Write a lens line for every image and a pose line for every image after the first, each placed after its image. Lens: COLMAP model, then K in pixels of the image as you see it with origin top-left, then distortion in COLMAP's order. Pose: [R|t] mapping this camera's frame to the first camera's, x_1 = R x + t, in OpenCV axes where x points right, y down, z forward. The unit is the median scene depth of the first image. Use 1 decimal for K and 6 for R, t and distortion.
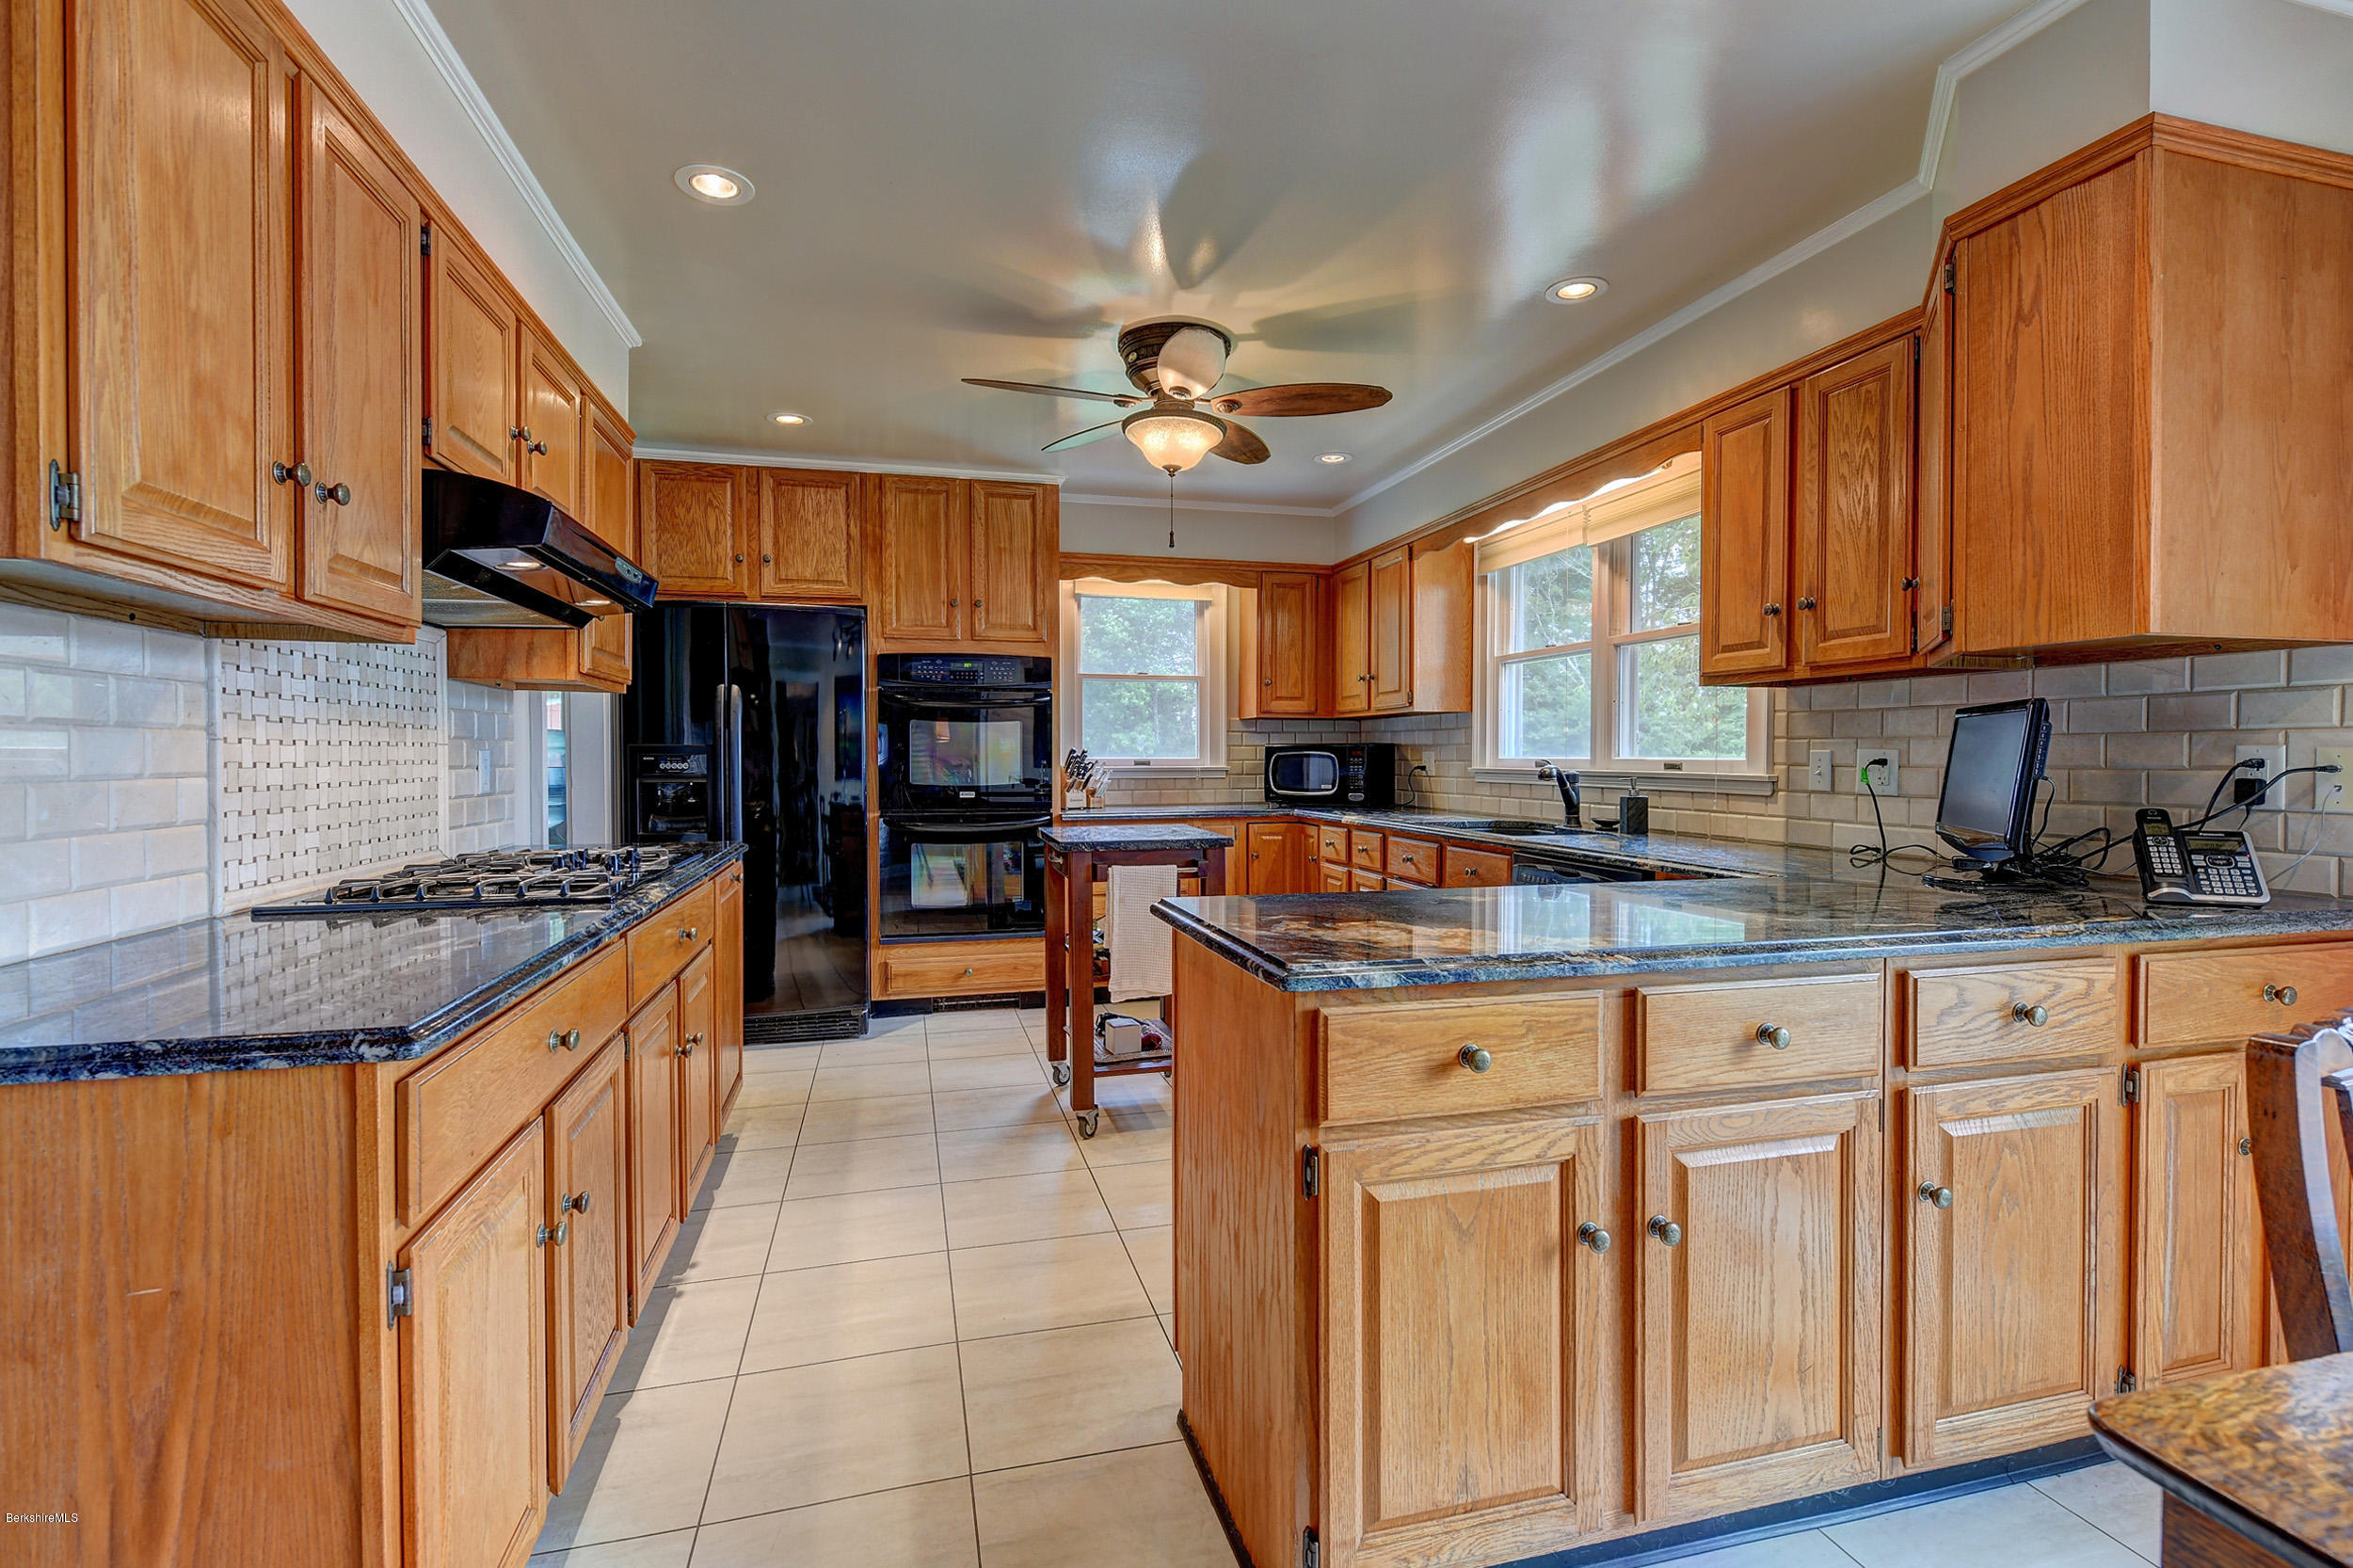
lens RADIAL K [[1076.1, 0, 1174.3], [0, 1076.1, 783.6], [0, 0, 1]] dist [-0.003018, -0.000730]
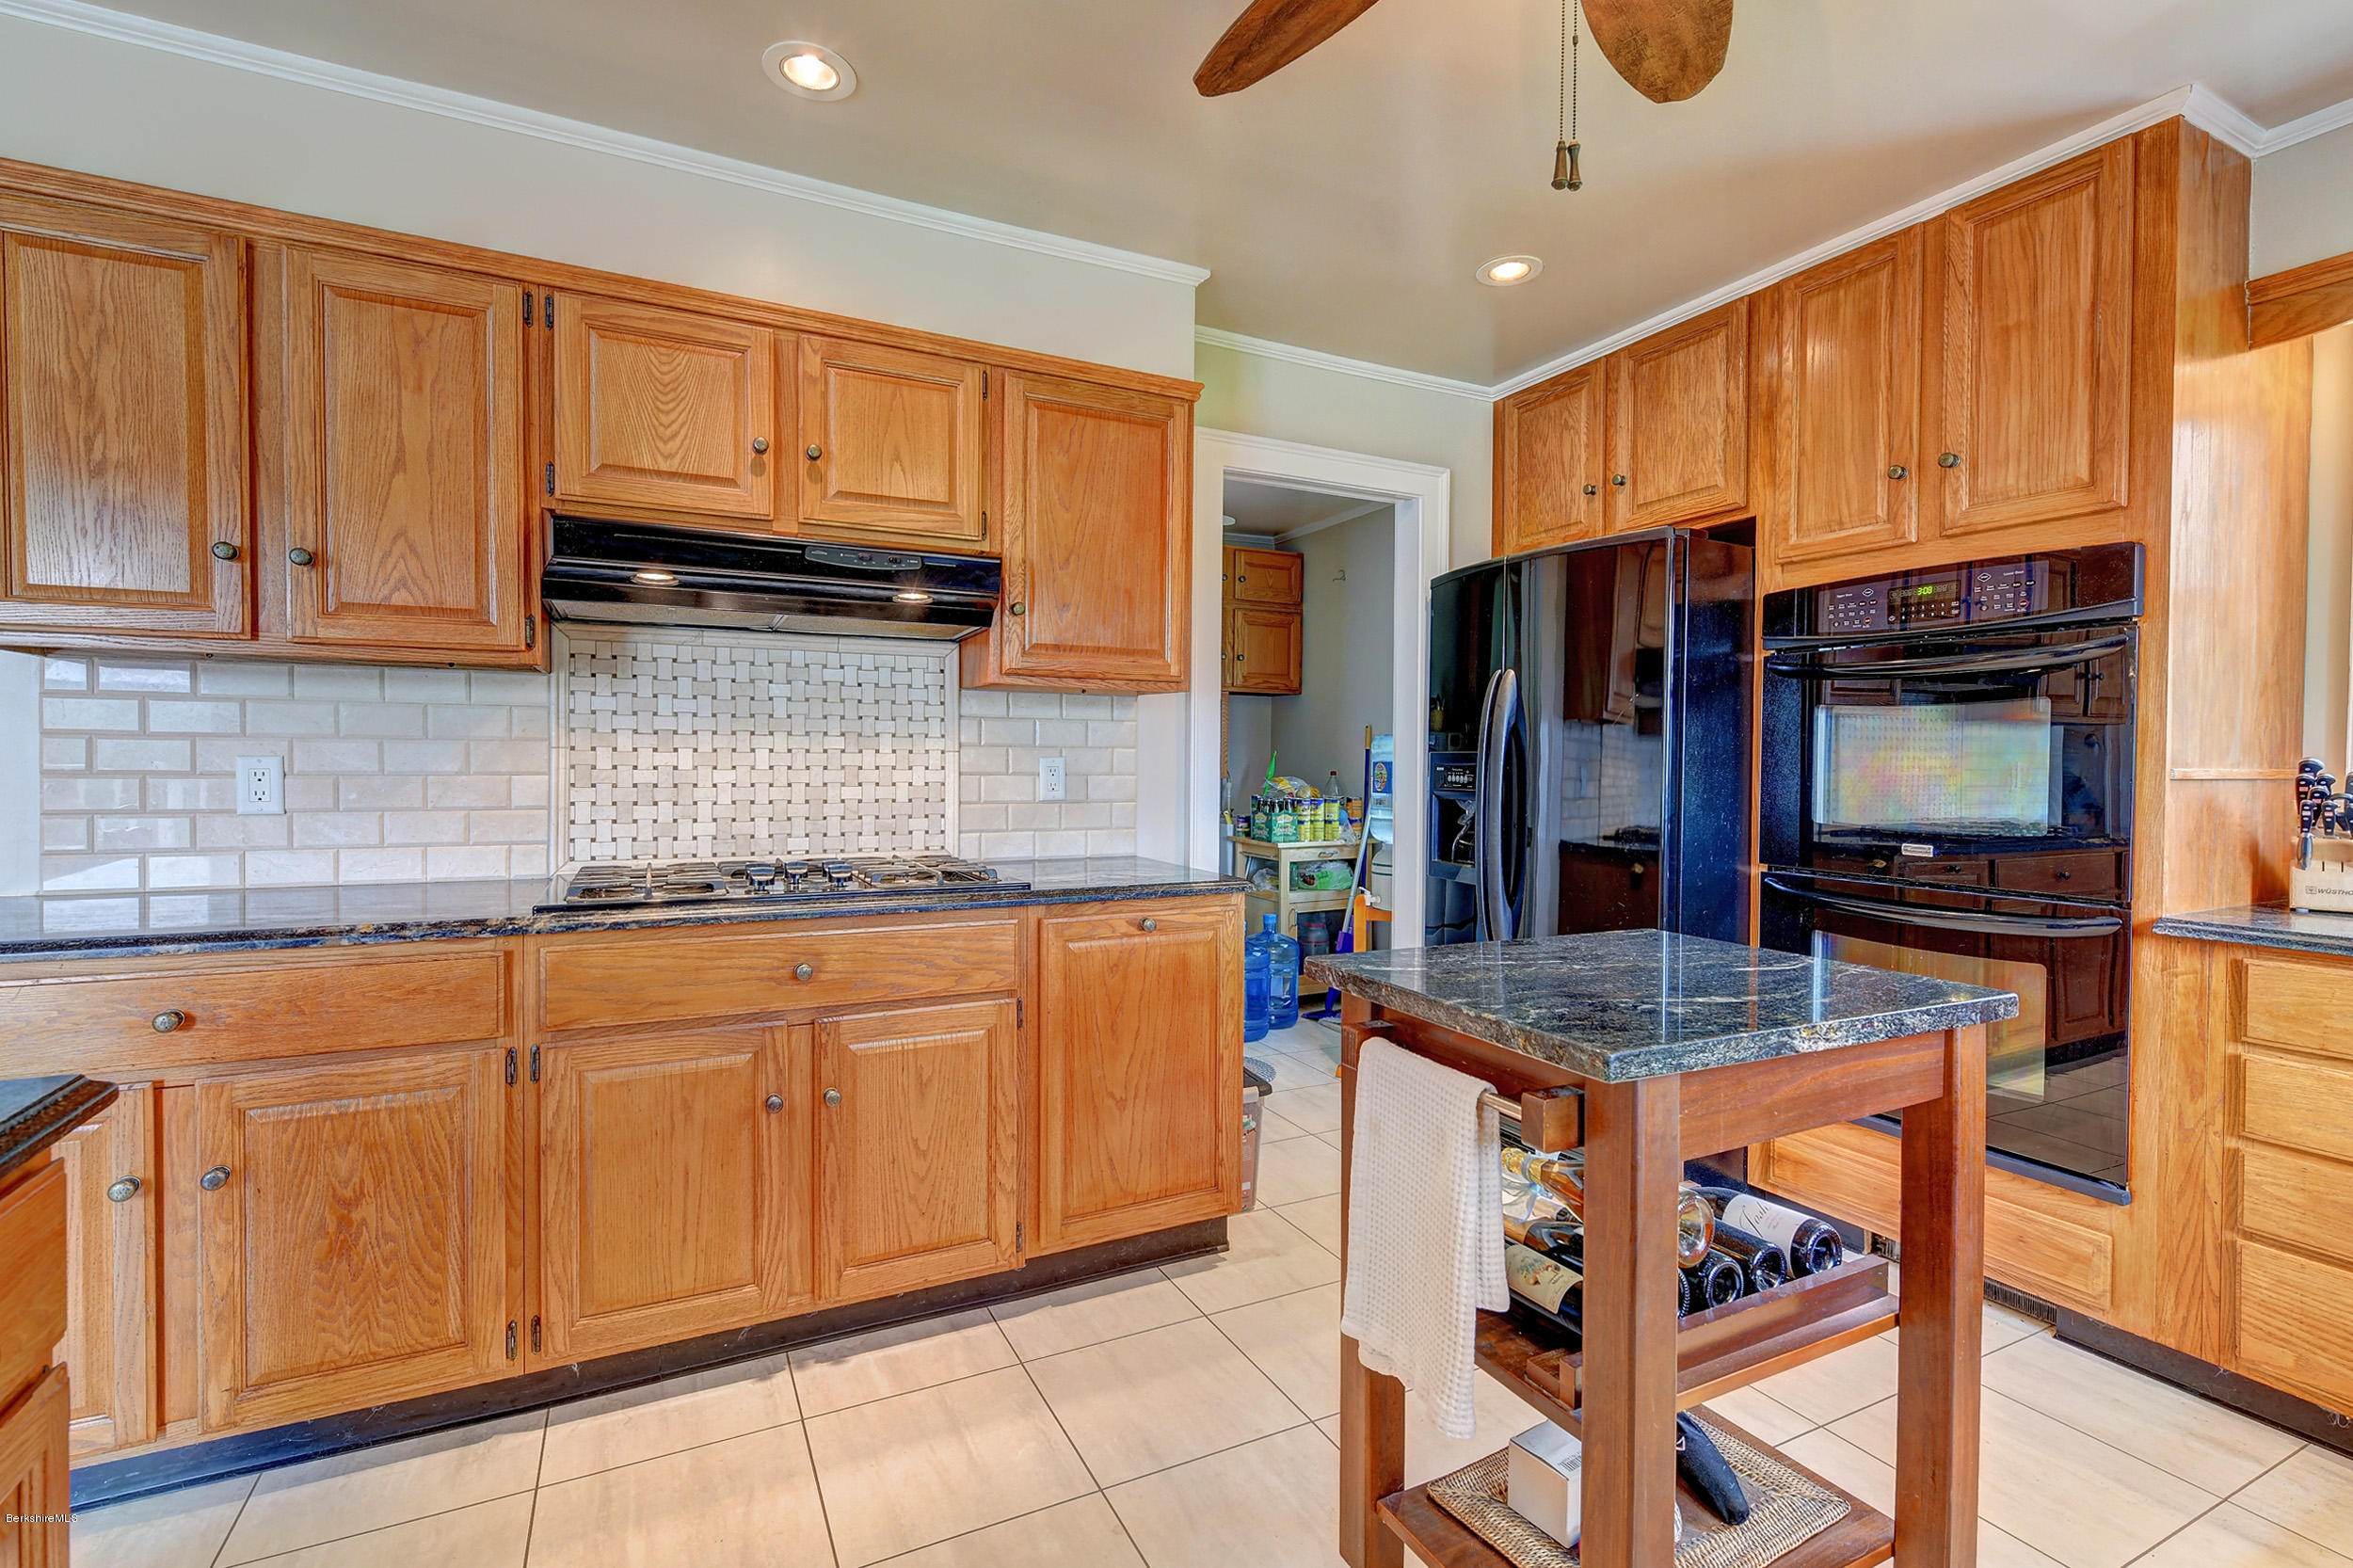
lens RADIAL K [[1076.1, 0, 1178.0], [0, 1076.1, 778.7], [0, 0, 1]] dist [-0.003018, -0.000730]
pose [[0.206740, 0.017406, -0.978241, 0.368529], [-0.033902, 0.999369, 0.010617, -0.026807], [0.977808, 0.030970, 0.207200, 0.919974]]
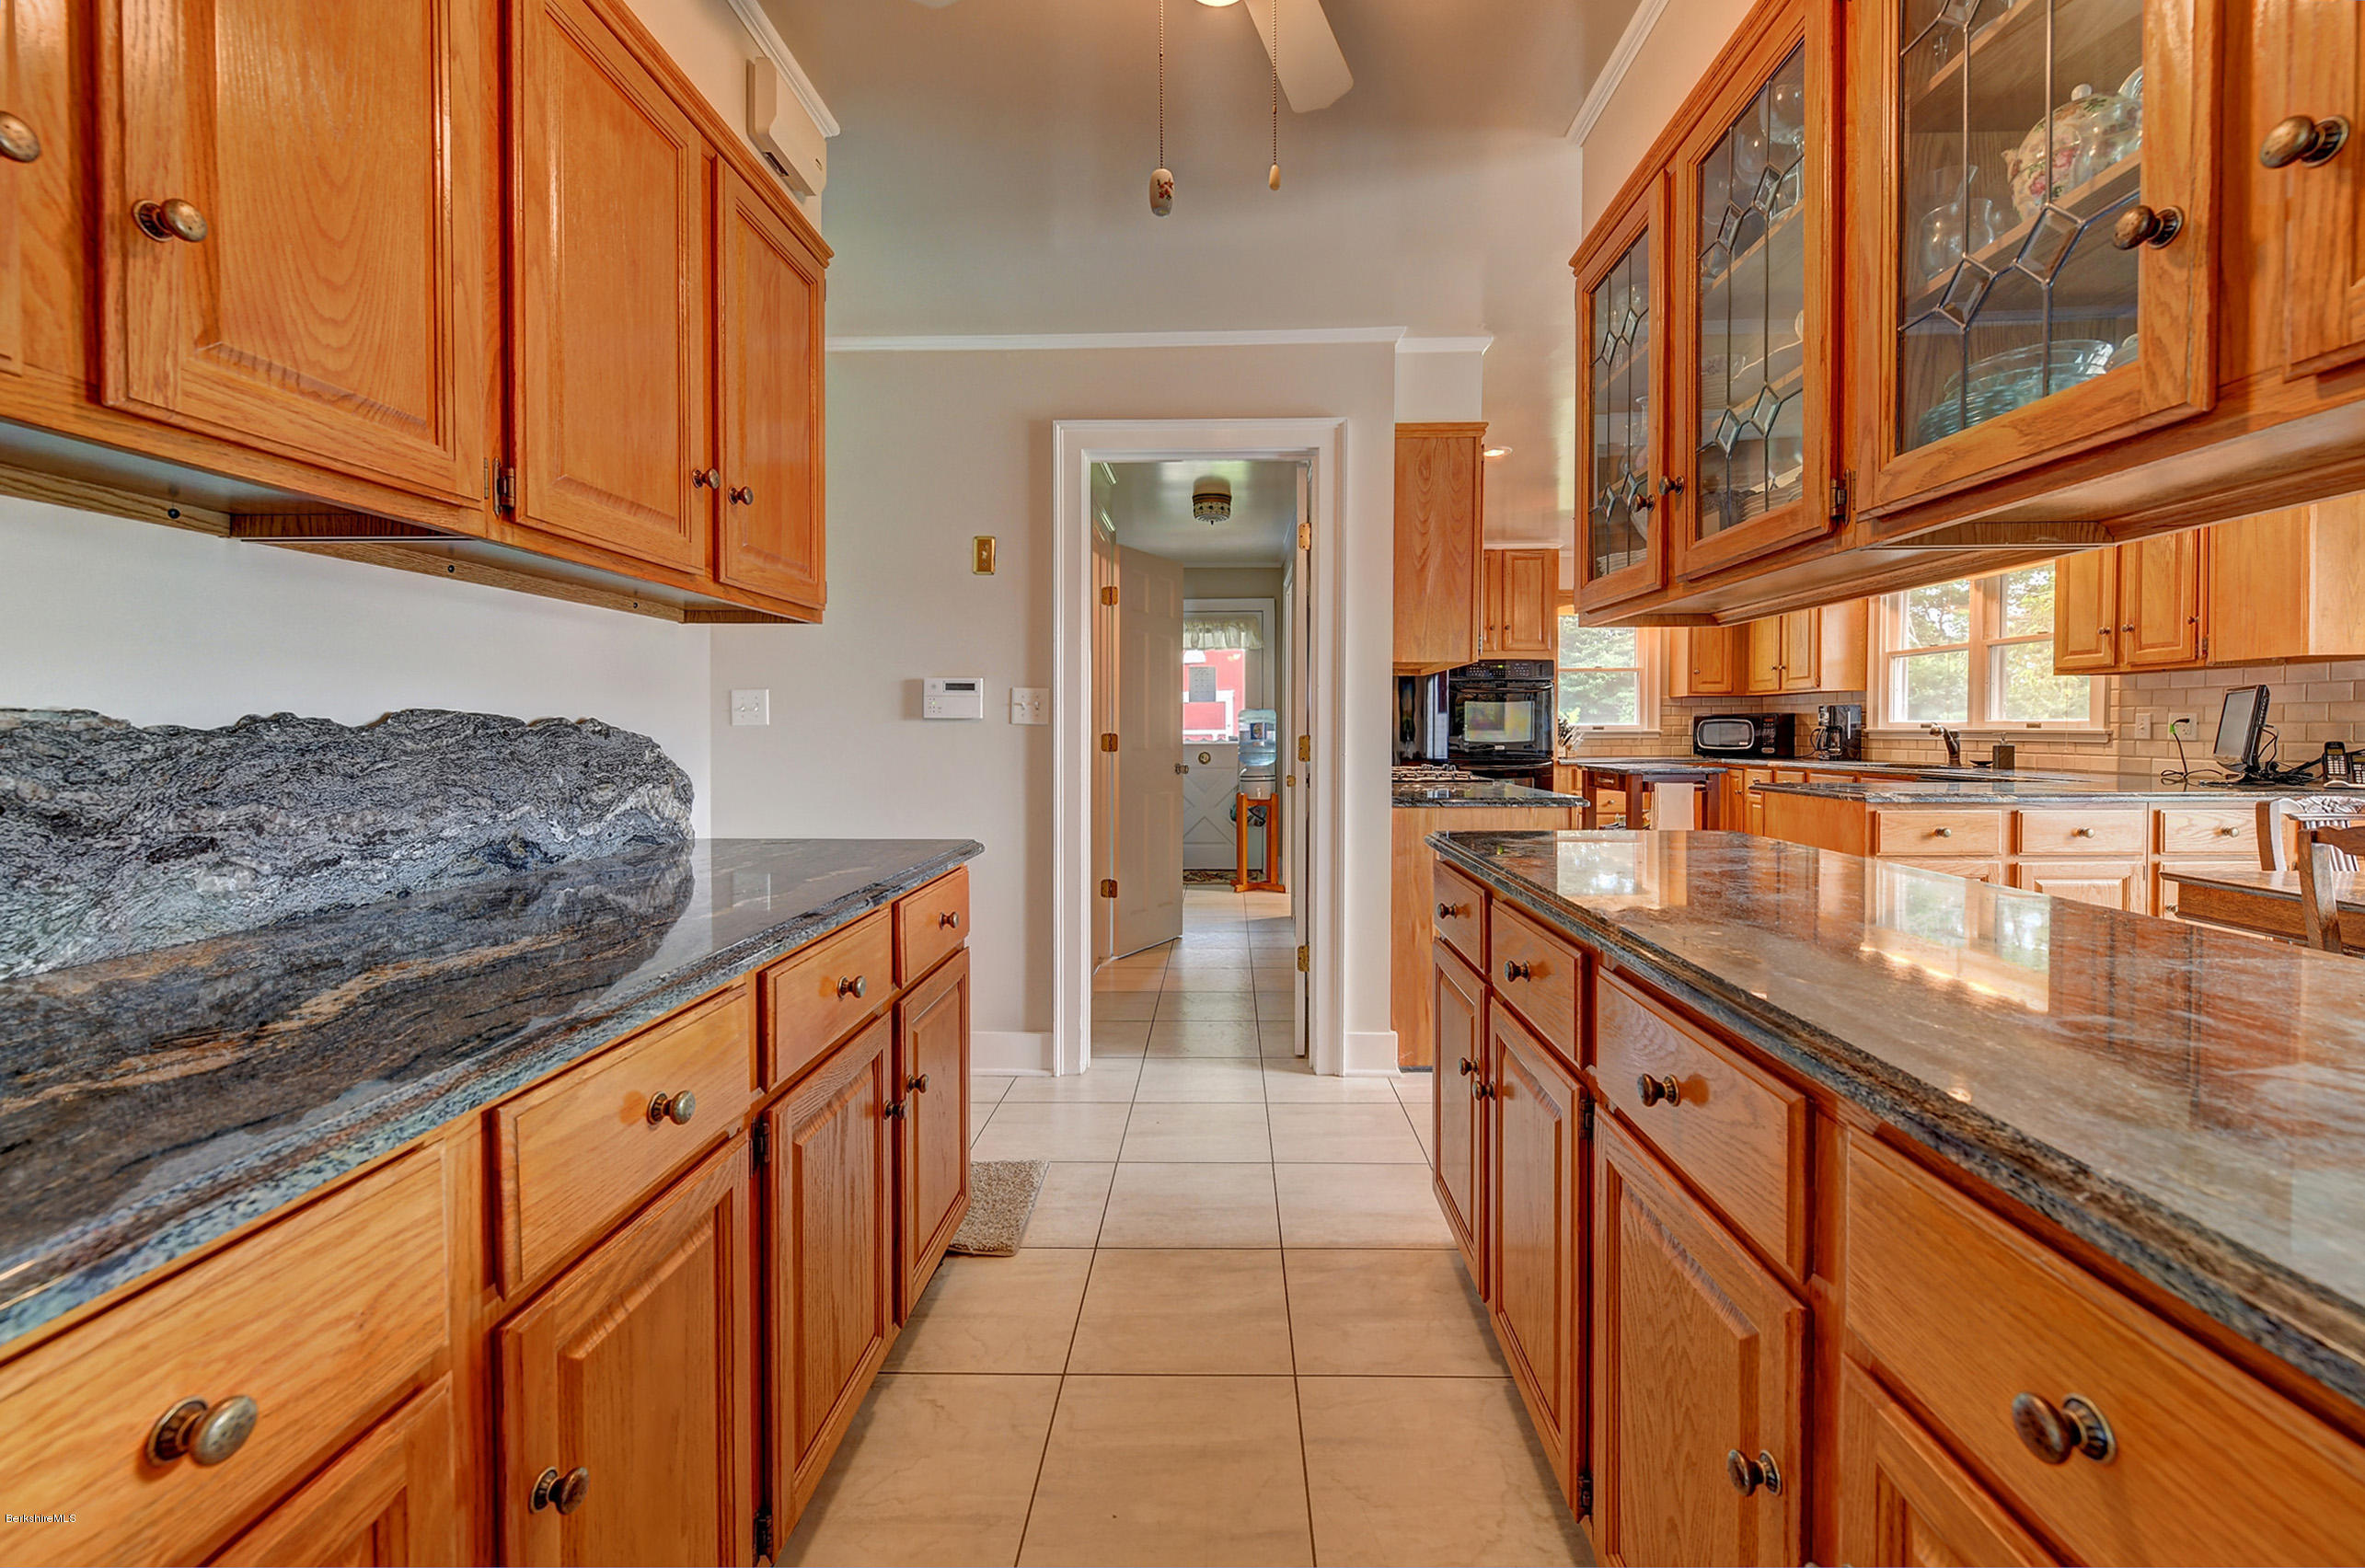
lens RADIAL K [[945.6, 0, 1218.3], [0, 945.6, 751.0], [0, 0, 1]] dist [-0.000539, -0.000438]
pose [[0.962219, 0.001330, -0.272275, -0.345575], [-0.001954, 0.999996, -0.002019, 0.029801], [0.272271, 0.002475, 0.962217, -0.736059]]
